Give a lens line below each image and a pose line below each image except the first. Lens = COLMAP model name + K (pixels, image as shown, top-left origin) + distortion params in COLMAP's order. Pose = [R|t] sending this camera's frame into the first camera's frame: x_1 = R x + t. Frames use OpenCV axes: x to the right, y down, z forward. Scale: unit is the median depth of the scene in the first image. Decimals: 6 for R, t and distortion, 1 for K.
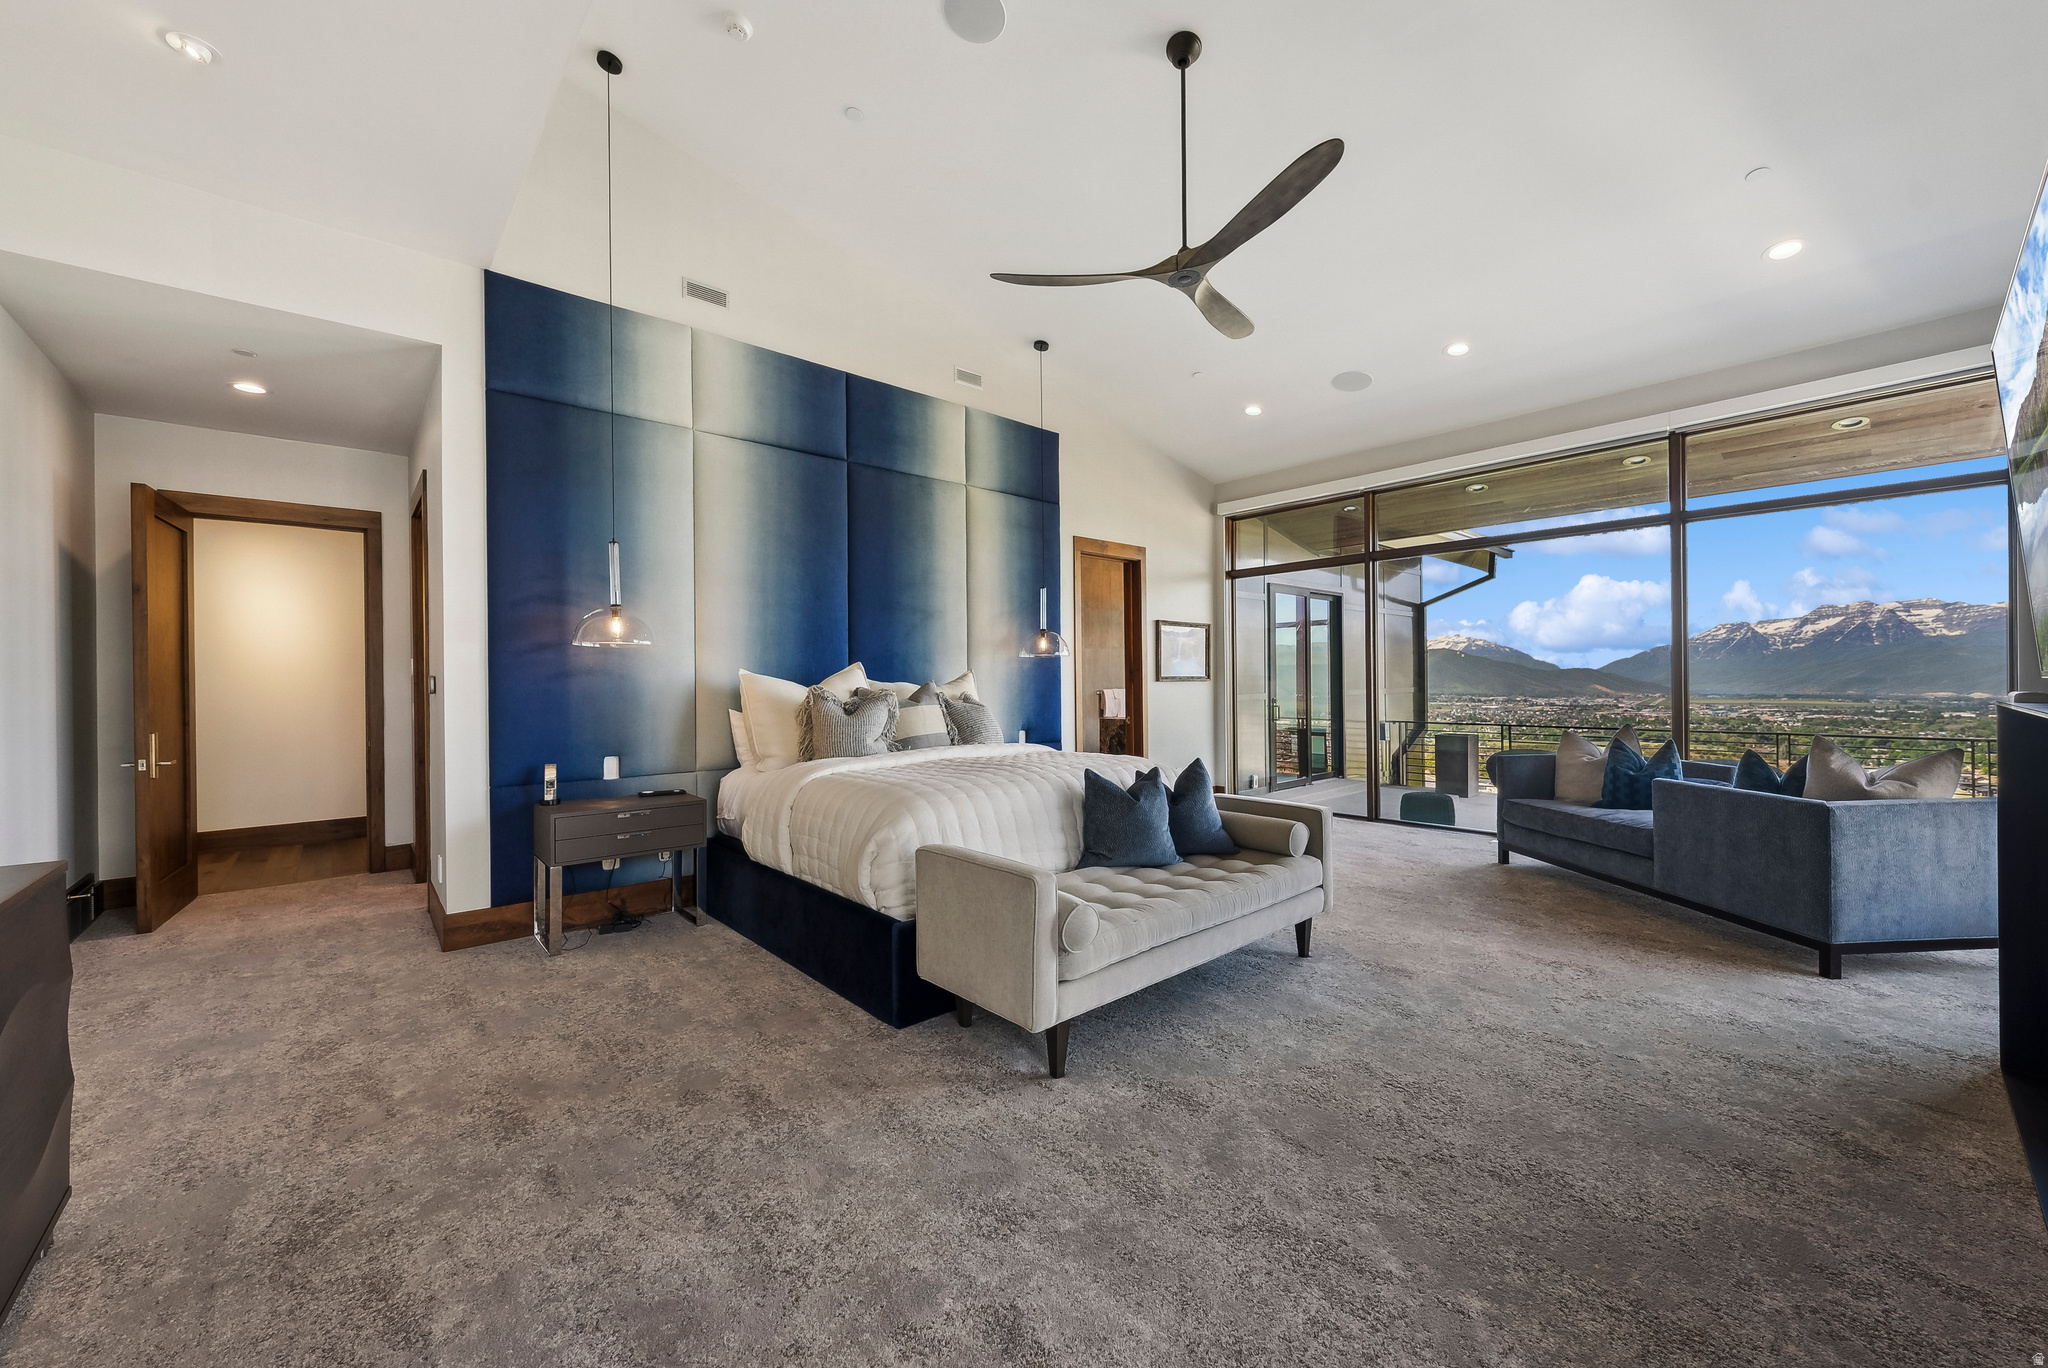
lens RADIAL K [[769.0, 0, 1024.0], [0, 769.0, 684.0], [0, 0, 1]] dist [-0.016908, 0.000012]
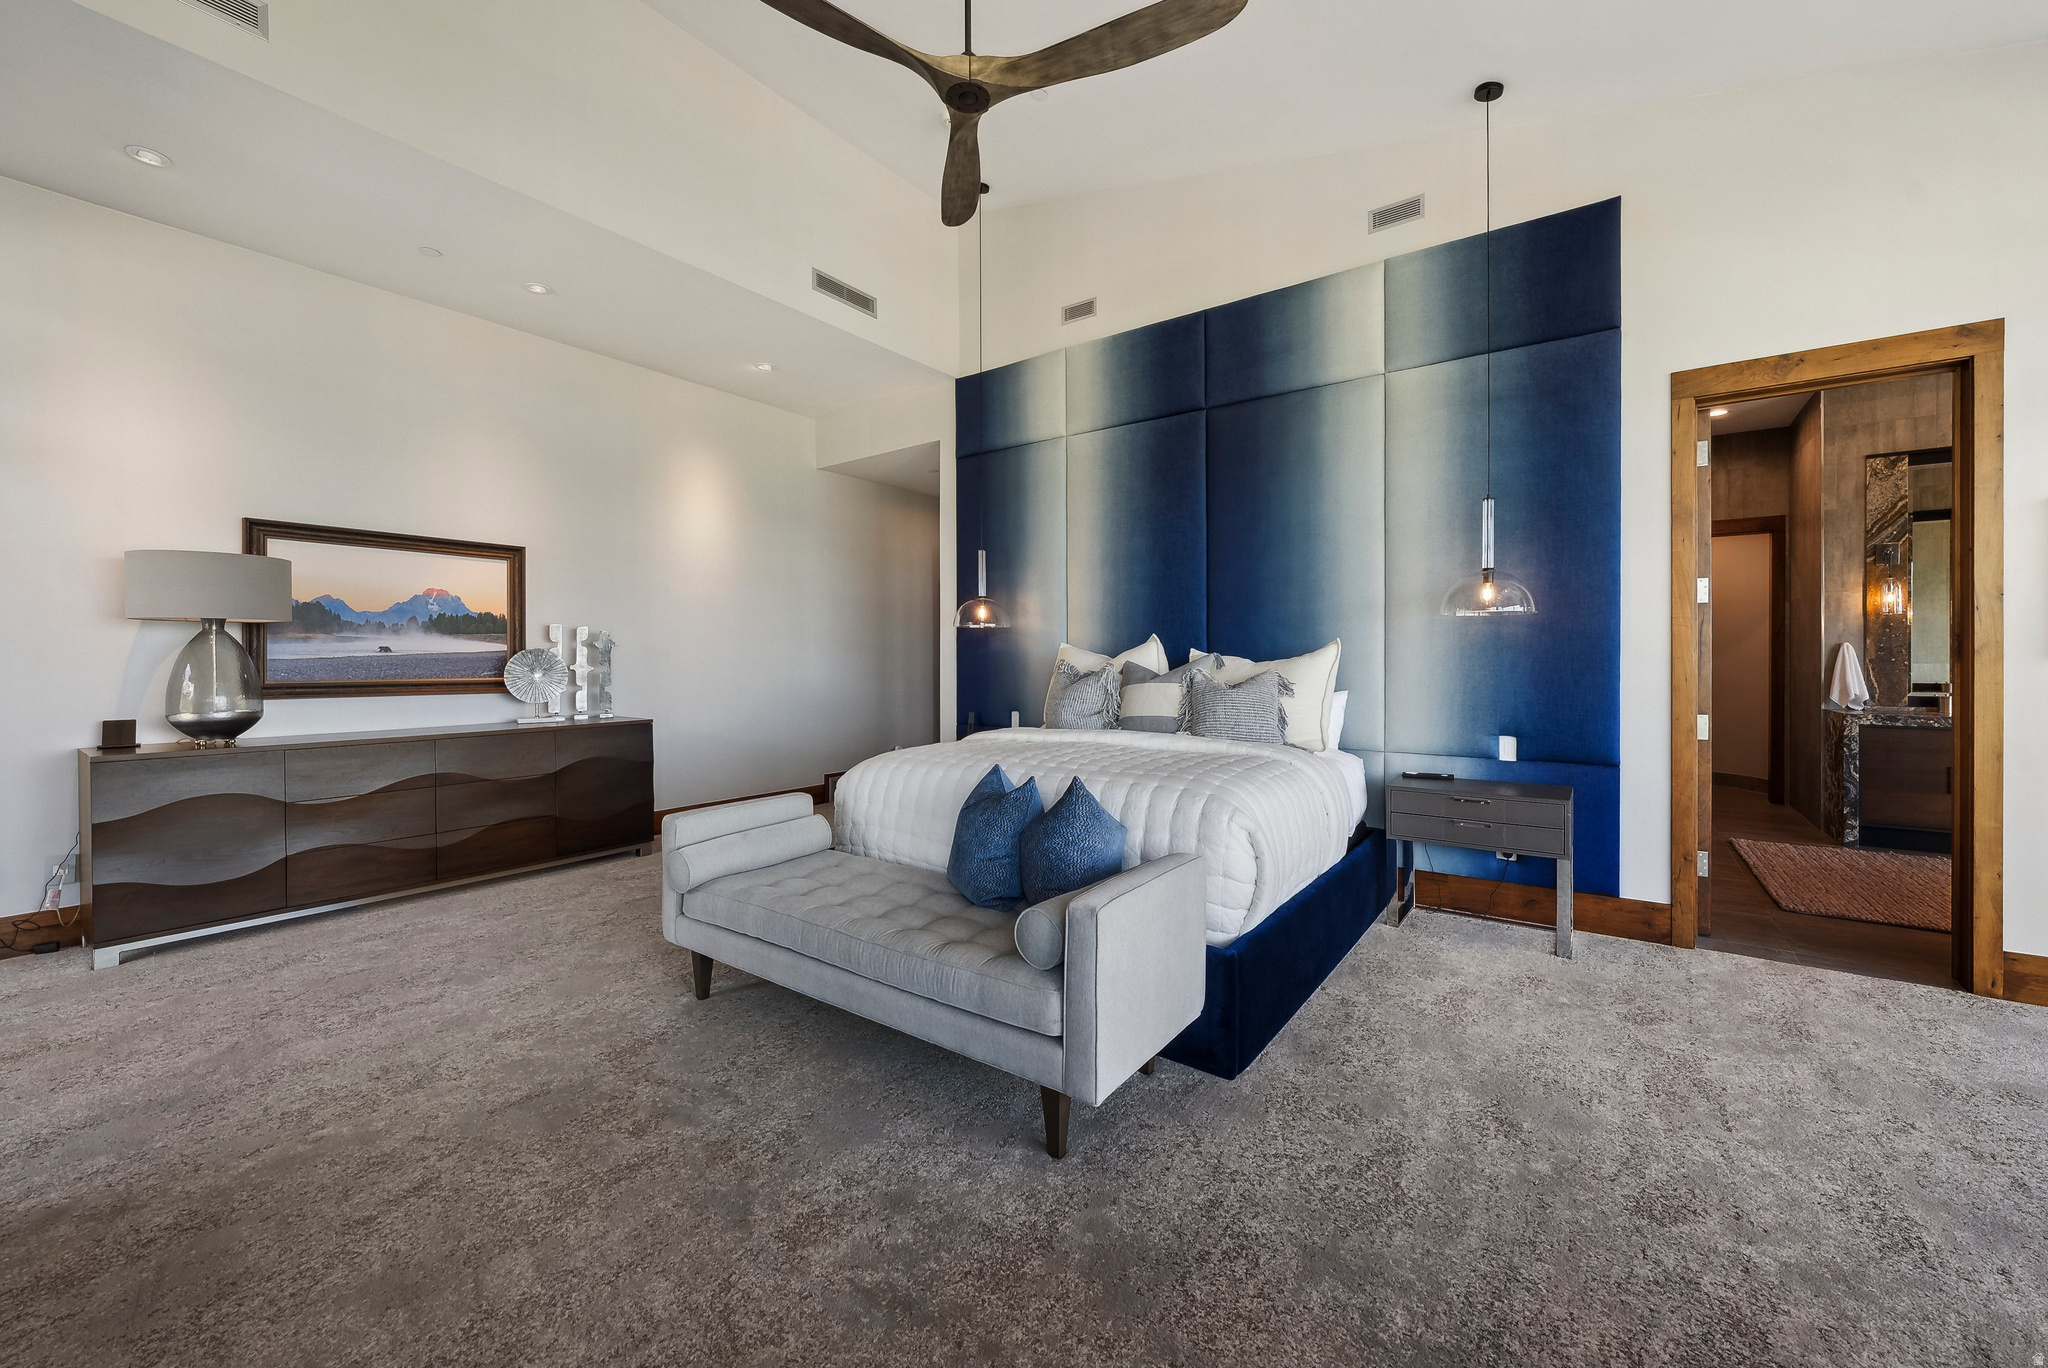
lens RADIAL K [[805.8, 0, 1021.1], [0, 805.8, 655.1], [0, 0, 1]] dist [0.000286, -0.000101]
pose [[0.207022, 0.006012, -0.978318, 0.652457], [-0.002857, 0.999981, 0.005541, -0.007284], [0.978332, 0.001648, 0.207035, 0.596549]]
